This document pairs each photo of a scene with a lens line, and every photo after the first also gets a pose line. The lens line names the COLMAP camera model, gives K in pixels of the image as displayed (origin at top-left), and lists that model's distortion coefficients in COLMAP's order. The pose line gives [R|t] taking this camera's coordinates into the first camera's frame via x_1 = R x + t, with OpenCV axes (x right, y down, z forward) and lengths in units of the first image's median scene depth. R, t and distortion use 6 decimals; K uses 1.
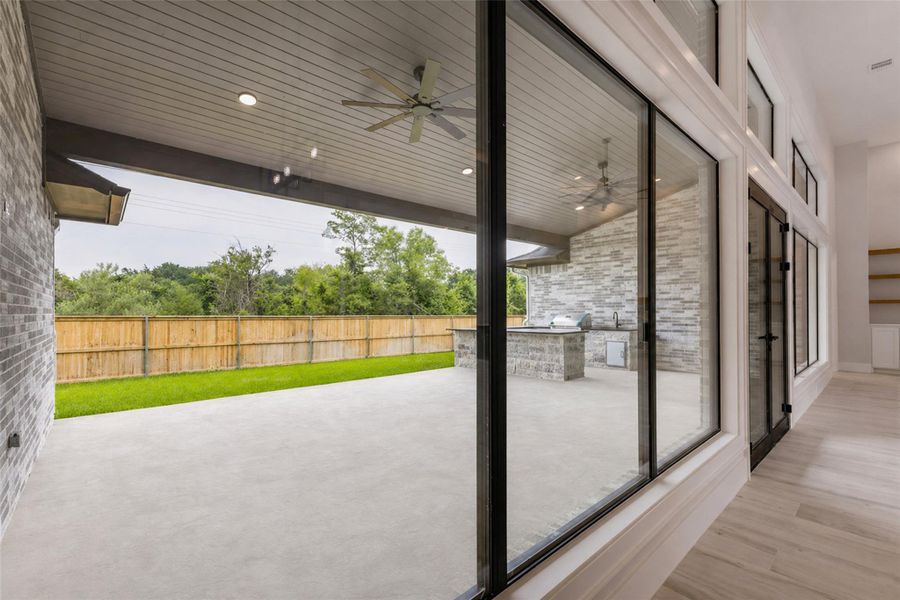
lens RADIAL K [[369.8, 0, 446.5], [0, 369.8, 312.8], [0, 0, 1]] dist [0.000976, -0.000429]
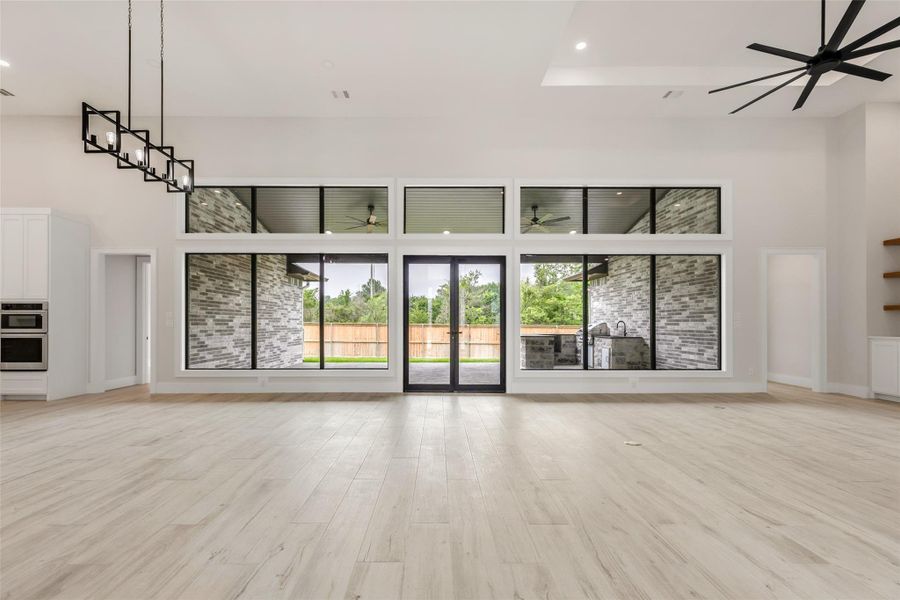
lens RADIAL K [[369.8, 0, 459.1], [0, 369.8, 319.5], [0, 0, 1]] dist [0.000976, -0.000429]
pose [[0.760211, -0.002645, -0.649671, 0.723185], [-0.005939, 0.999922, -0.011020, 0.006923], [0.649650, 0.012236, 0.760135, -0.114921]]
